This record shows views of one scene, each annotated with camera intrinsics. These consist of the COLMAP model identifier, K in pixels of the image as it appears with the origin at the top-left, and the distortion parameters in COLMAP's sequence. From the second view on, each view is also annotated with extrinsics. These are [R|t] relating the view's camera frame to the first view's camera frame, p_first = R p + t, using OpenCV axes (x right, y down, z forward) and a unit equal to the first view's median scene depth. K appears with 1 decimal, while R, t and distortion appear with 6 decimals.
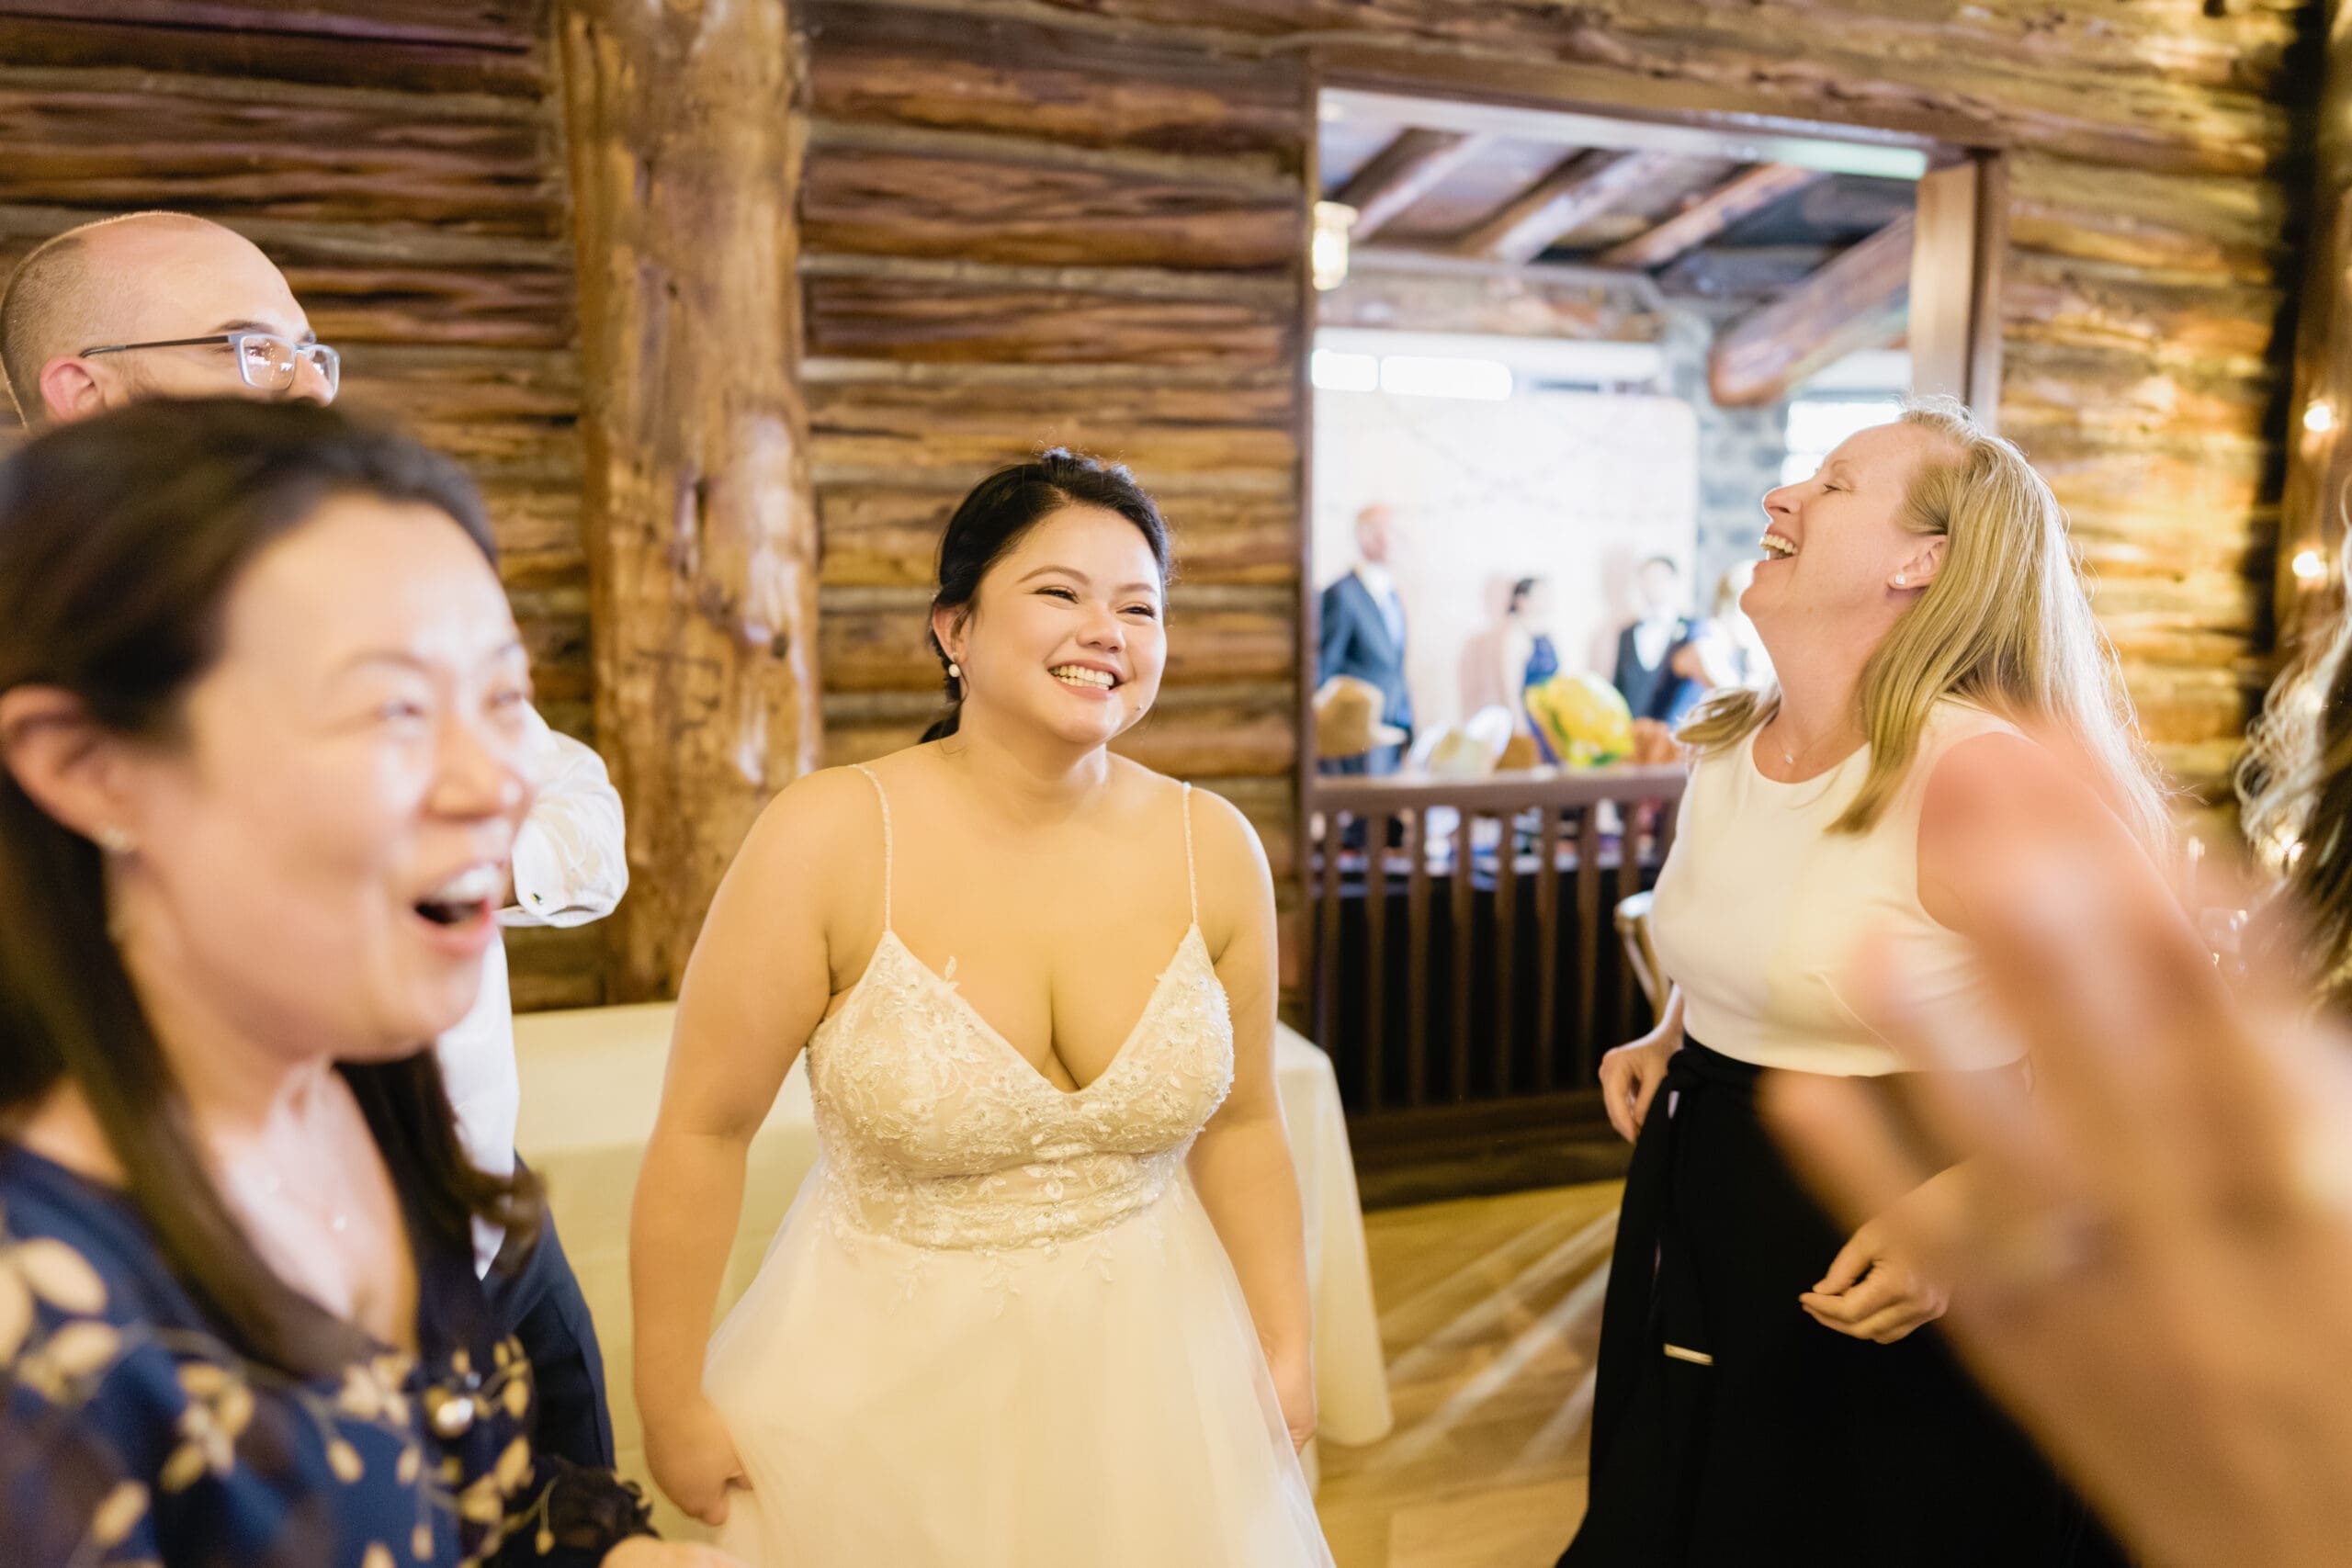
lens RADIAL K [[1652.0, 0, 1176.0], [0, 1652.0, 784.0], [0, 0, 1]] dist [0.001644, -0.001639]
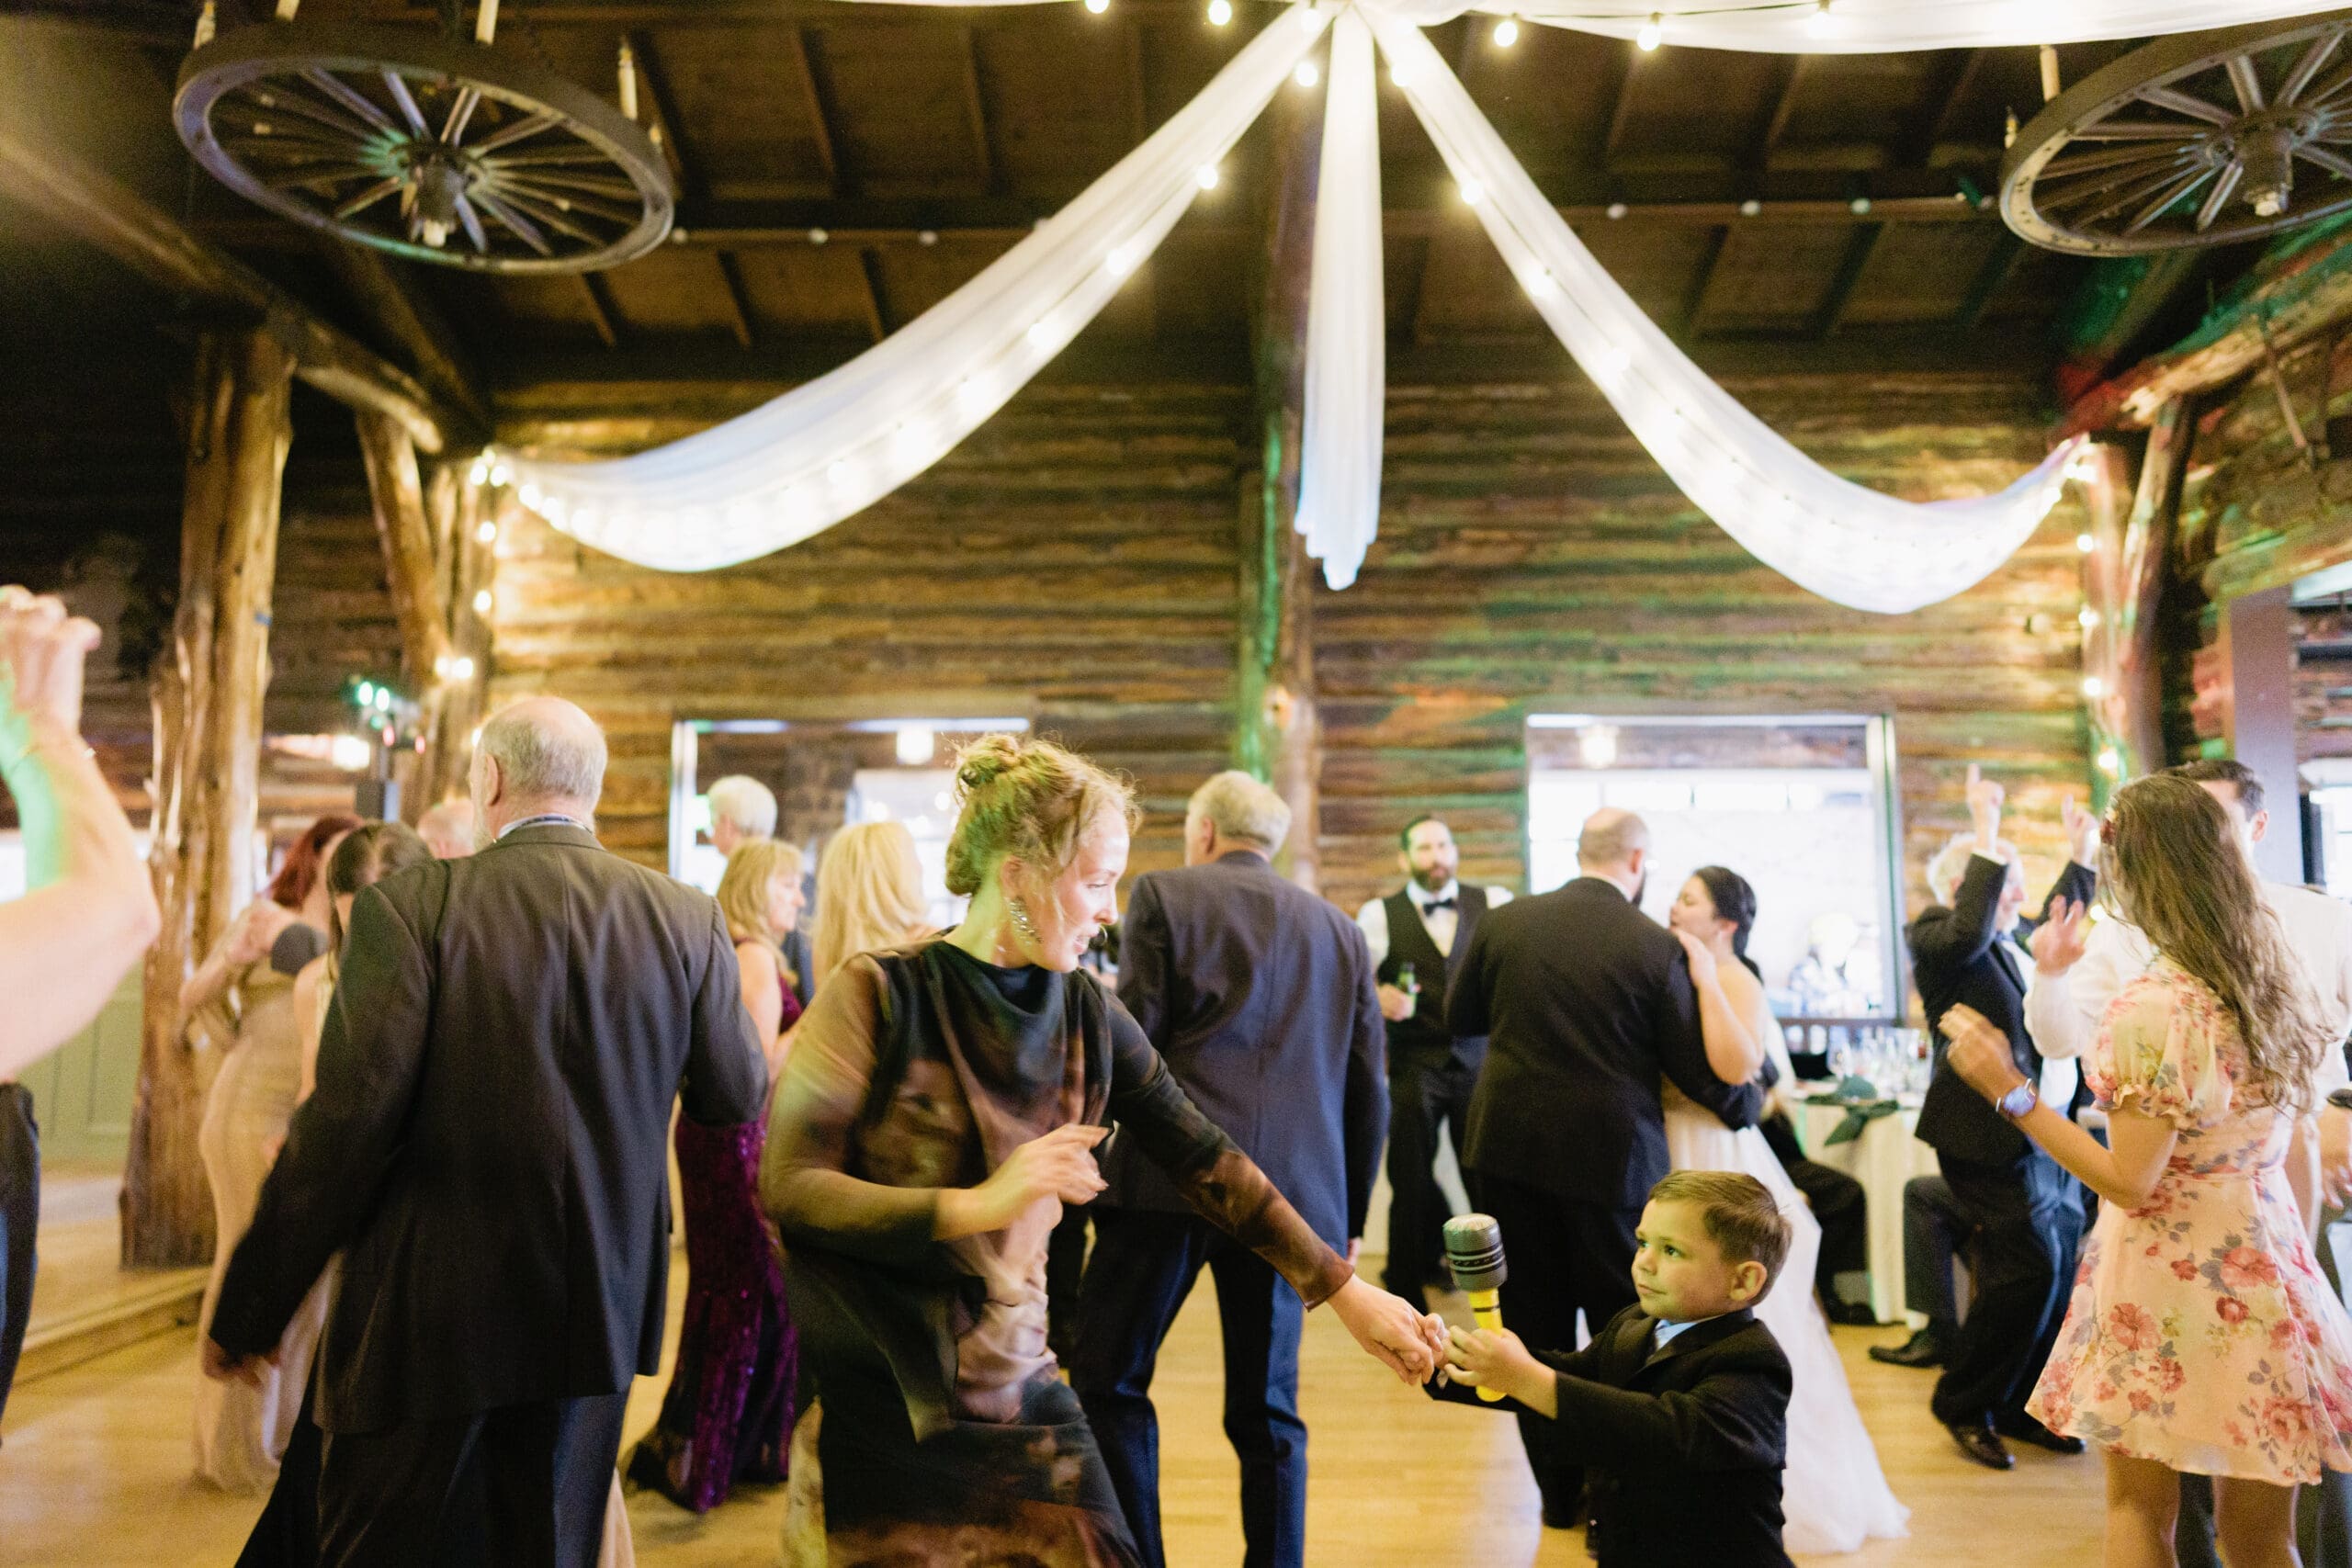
lens RADIAL K [[1652.0, 0, 1176.0], [0, 1652.0, 784.0], [0, 0, 1]] dist [0.001644, -0.001639]
pose [[0.941272, -0.030235, -0.336293, 0.383038], [-0.040063, 0.978946, -0.200150, 0.166670], [0.335264, 0.201868, 0.920243, -1.298030]]
